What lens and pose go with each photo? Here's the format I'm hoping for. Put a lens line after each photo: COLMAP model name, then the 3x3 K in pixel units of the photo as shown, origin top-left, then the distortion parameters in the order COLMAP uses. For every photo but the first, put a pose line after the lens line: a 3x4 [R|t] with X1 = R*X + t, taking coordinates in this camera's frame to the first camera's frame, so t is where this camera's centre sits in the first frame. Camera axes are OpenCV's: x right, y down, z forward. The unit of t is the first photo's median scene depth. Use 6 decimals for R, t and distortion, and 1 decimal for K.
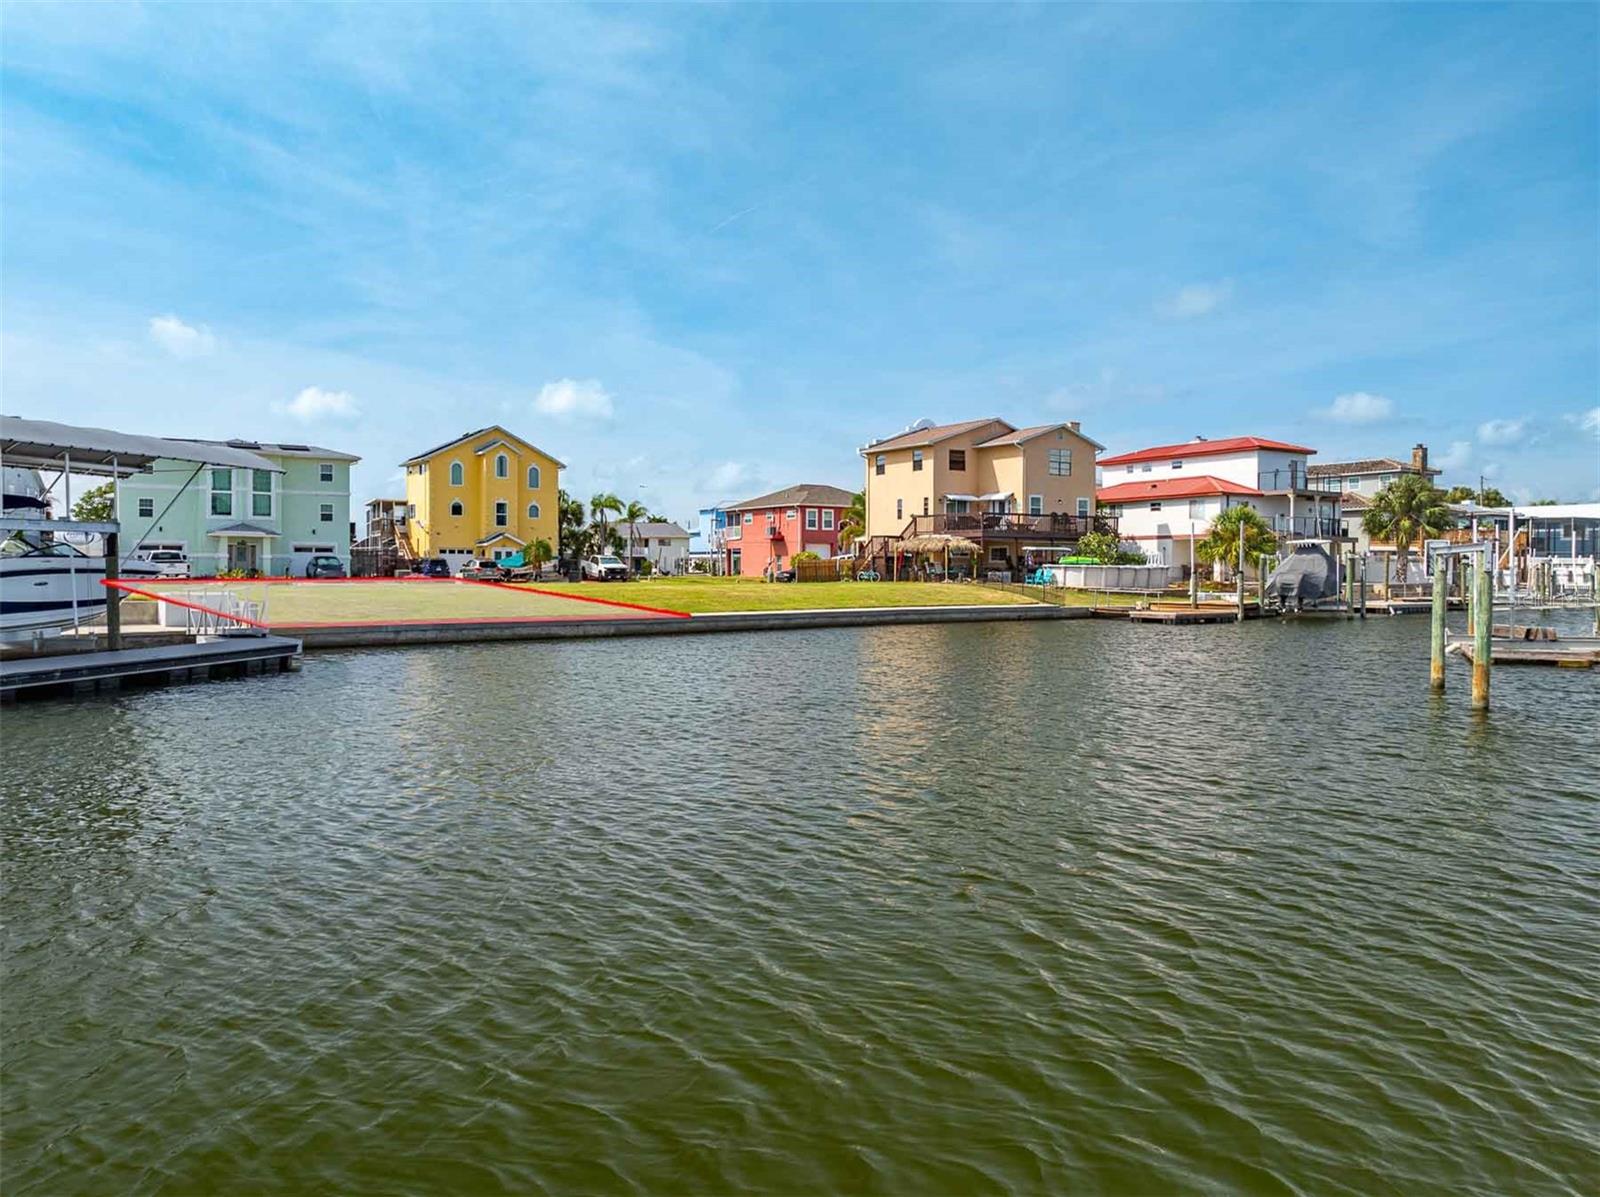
lens RADIAL K [[1149.7, 0, 800.0], [0, 1149.7, 598.5], [0, 0, 1]] dist [-0.029644, 0.001385]
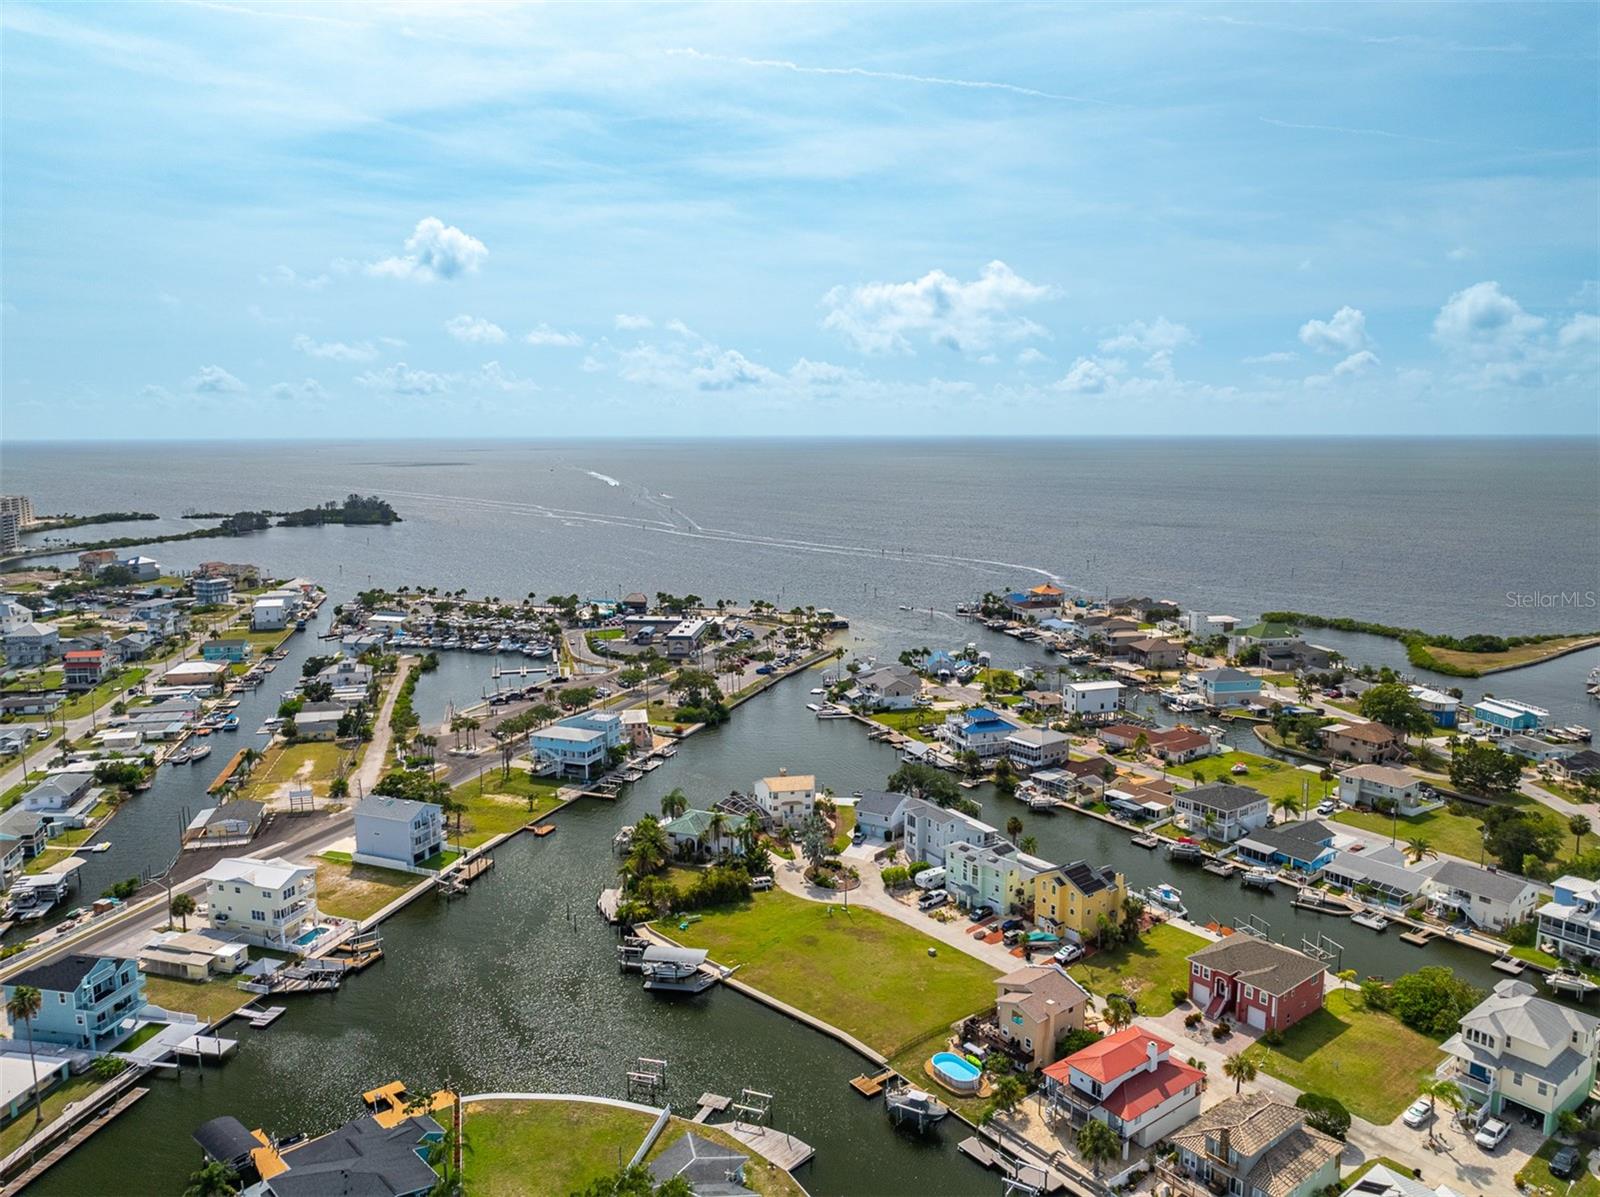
lens RADIAL K [[1132.3, 0, 795.4], [0, 1132.3, 589.6], [0, 0, 1]] dist [-0.037712, 0.020470]
pose [[0.068079, 0.135316, -0.988461, 1.825599], [-0.016210, 0.990779, 0.134517, -0.998407], [0.997548, 0.006865, 0.069645, 0.353332]]
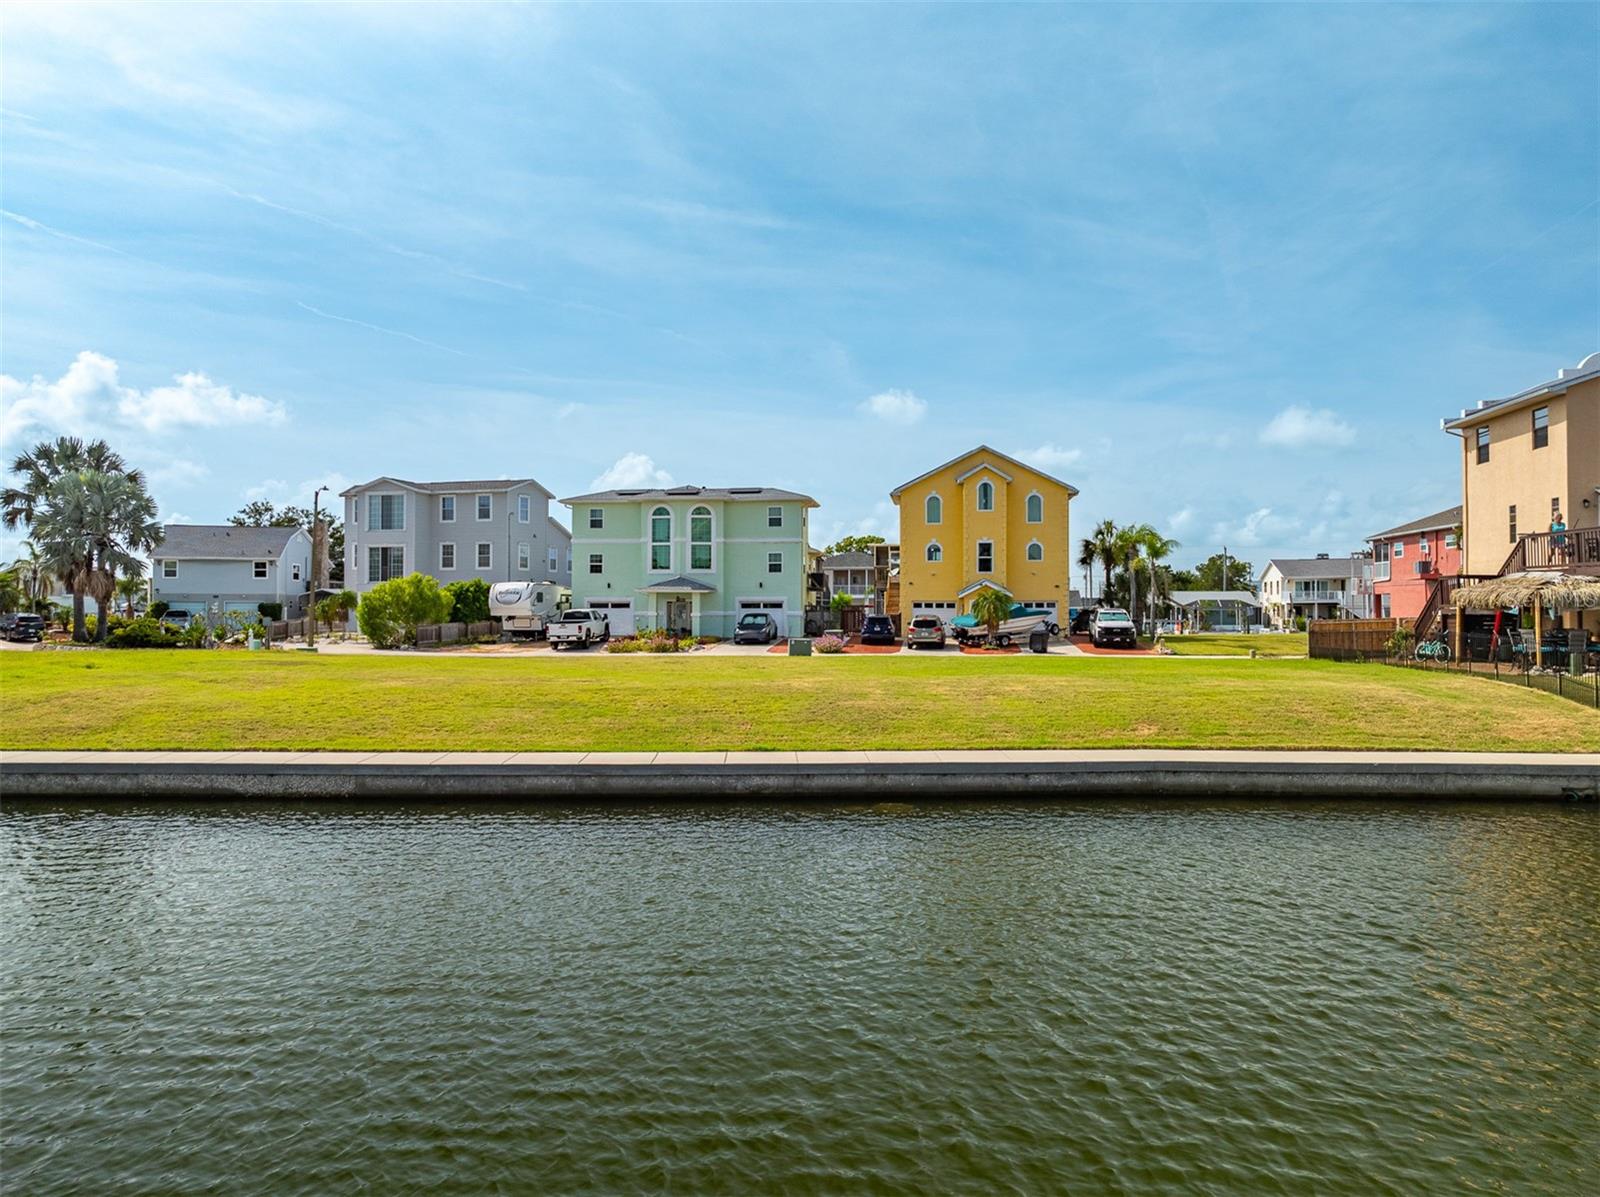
lens RADIAL K [[1127.6, 0, 800.0], [0, 1127.6, 598.5], [0, 0, 1]] dist [-0.022758, 0.002893]
pose [[0.762177, -0.011777, -0.647262, 0.143685], [-0.012229, 0.999394, -0.032584, -0.019200], [0.647254, 0.032750, 0.761571, 0.341870]]
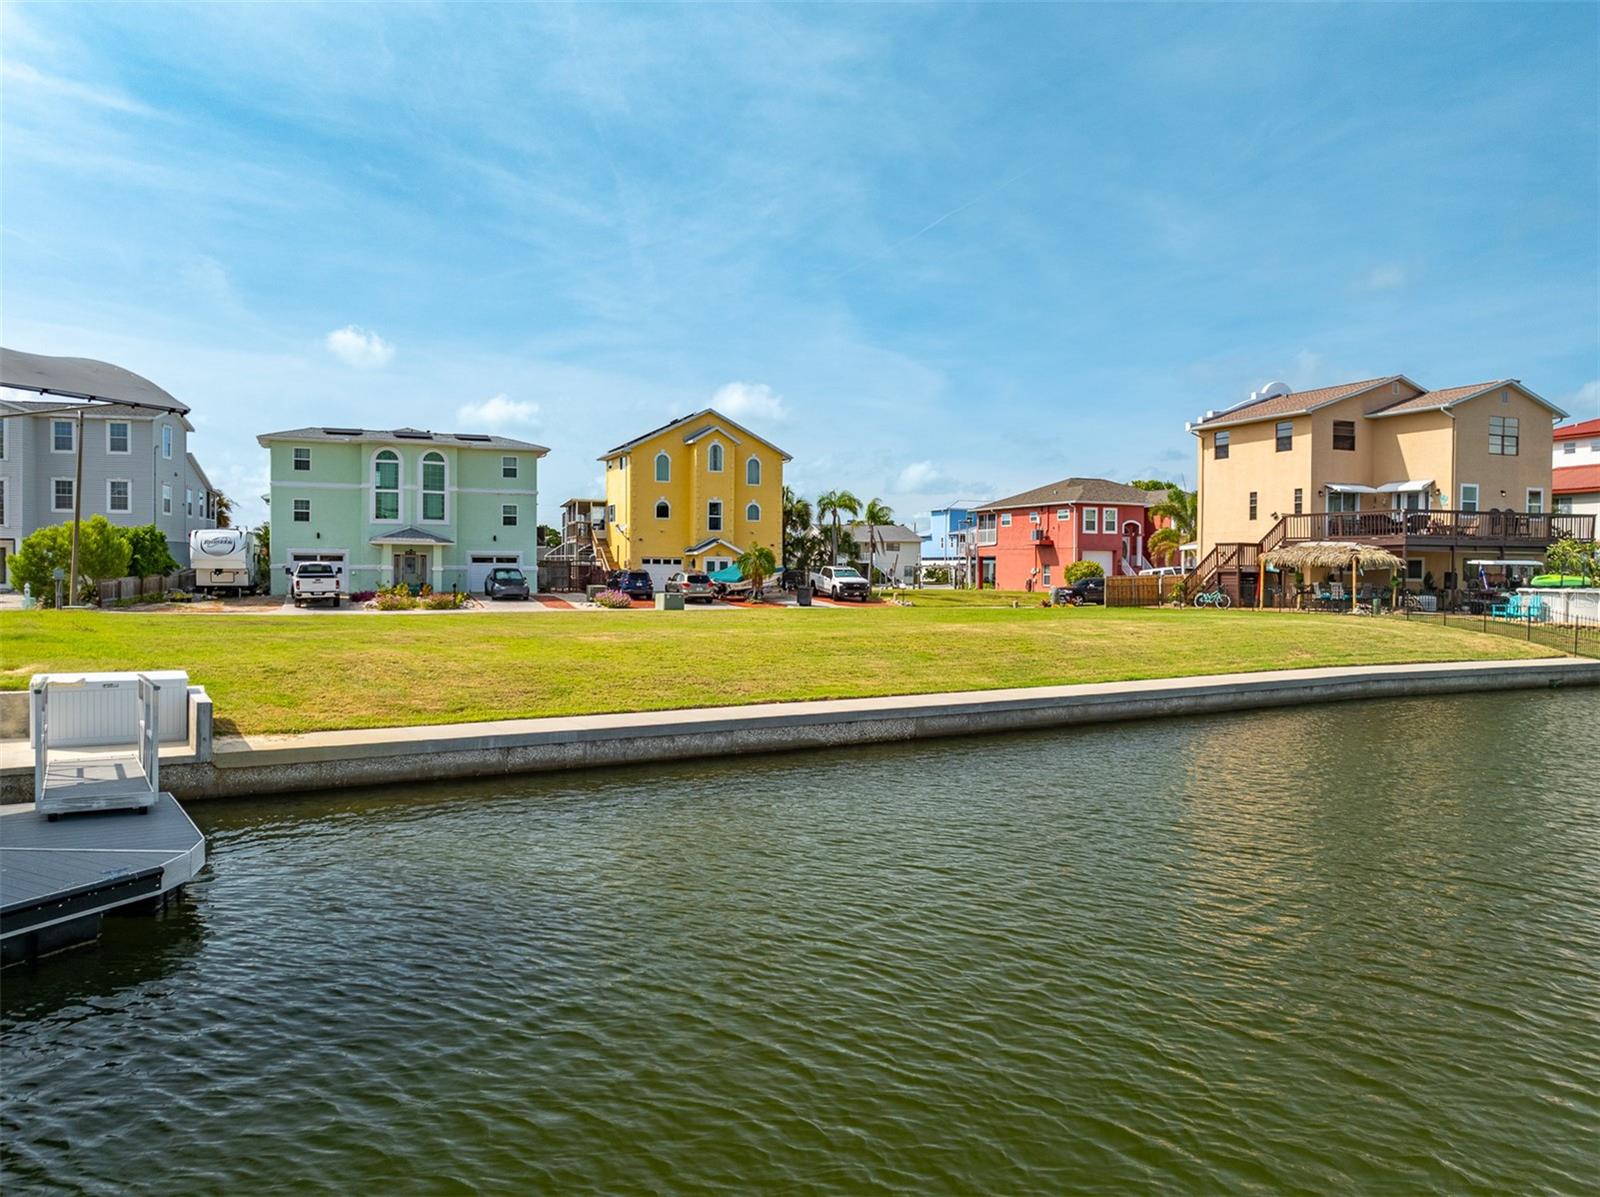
lens RADIAL K [[1139.7, 0, 796.6], [0, 1139.7, 594.4], [0, 0, 1]] dist [-0.024427, -0.010042]
pose [[0.983080, 0.006222, -0.183070, -0.054310], [-0.007049, 0.999968, -0.003867, -0.015022], [0.183040, 0.005092, 0.983092, 0.213288]]
